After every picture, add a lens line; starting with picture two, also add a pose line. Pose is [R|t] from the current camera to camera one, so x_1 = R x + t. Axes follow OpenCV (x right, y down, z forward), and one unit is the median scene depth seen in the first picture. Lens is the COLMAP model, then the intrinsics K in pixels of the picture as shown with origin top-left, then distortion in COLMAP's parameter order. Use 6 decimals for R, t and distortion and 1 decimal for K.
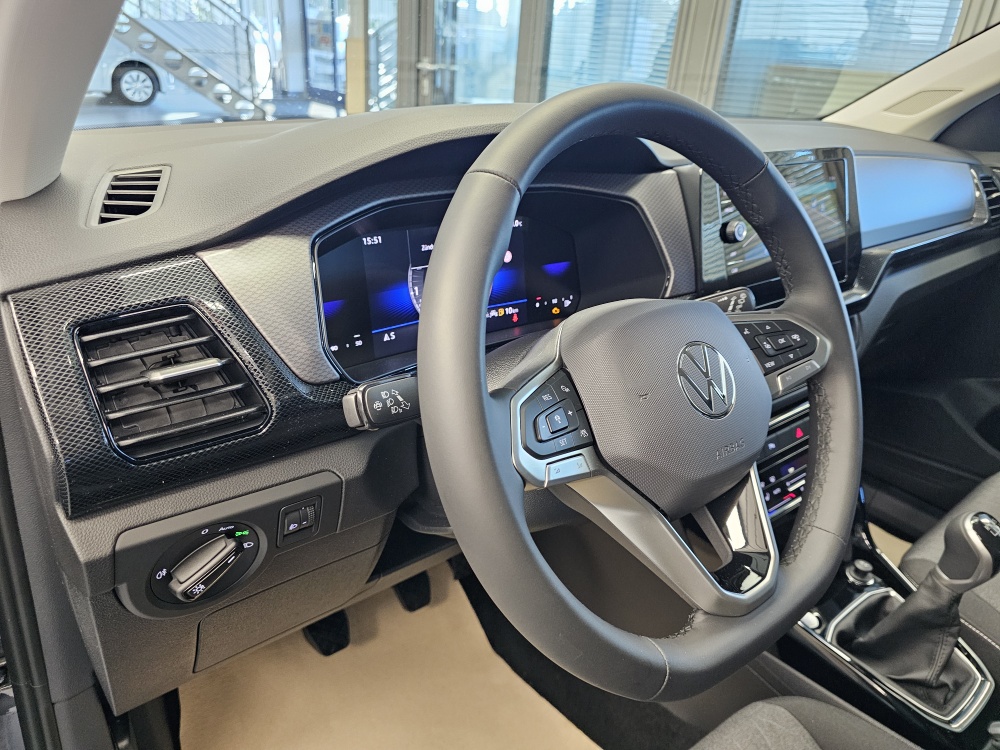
lens RADIAL K [[674.1, 0, 502.9], [0, 674.1, 398.5], [0, 0, 1]] dist [0.043126, -0.071456]
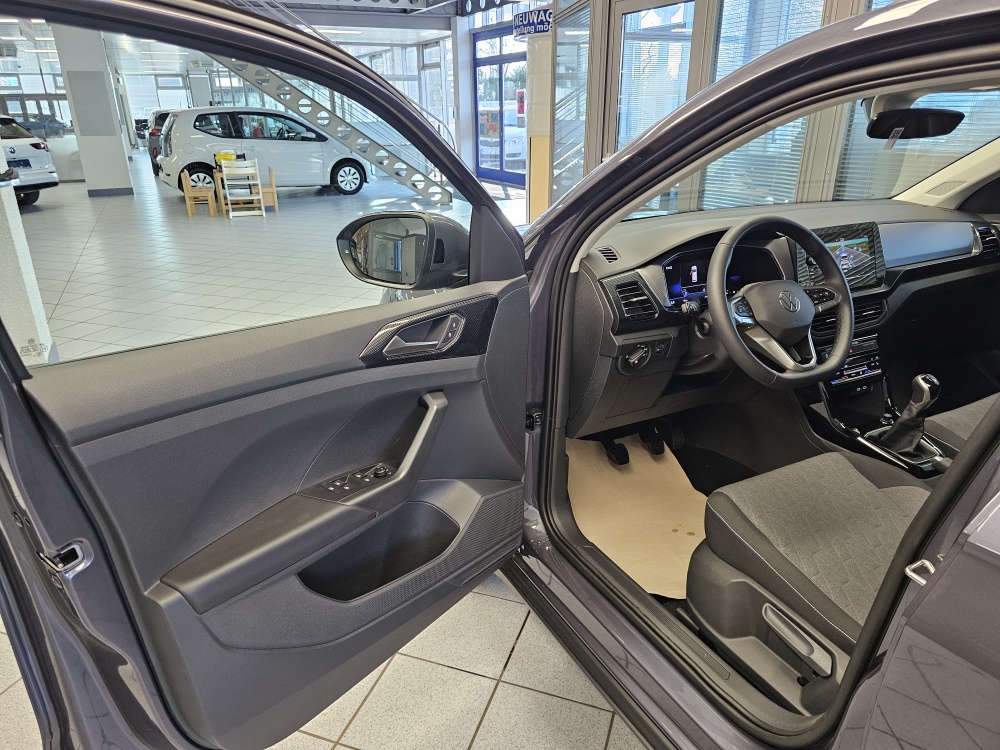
lens RADIAL K [[674.1, 0, 502.9], [0, 674.1, 398.5], [0, 0, 1]] dist [0.043126, -0.071456]
pose [[0.979014, 0.000730, -0.203794, -0.320513], [-0.018037, 0.996380, -0.083077, 0.604915], [0.202996, 0.085009, 0.975483, -2.009491]]
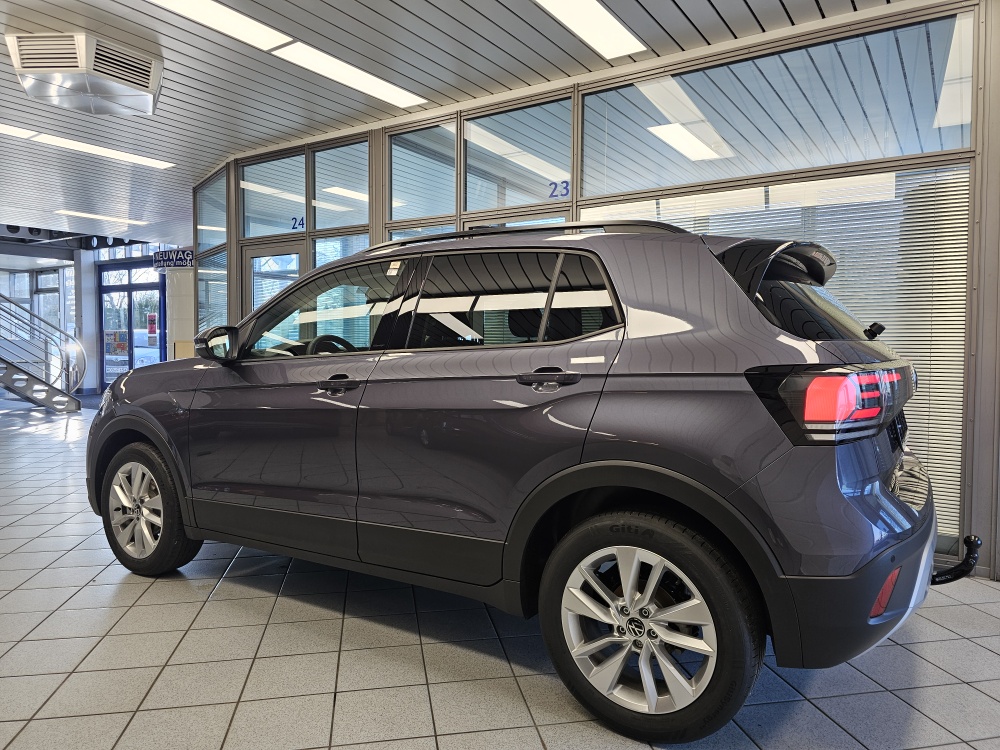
lens RADIAL K [[653.6, 0, 500.0], [0, 653.6, 375.0], [0, 0, 1]] dist [0.003145, 0.001799]
pose [[0.941702, -0.080468, 0.326683, -0.376431], [0.205865, 0.905809, -0.370311, 2.144070], [-0.266114, 0.415975, 0.869568, -4.198009]]
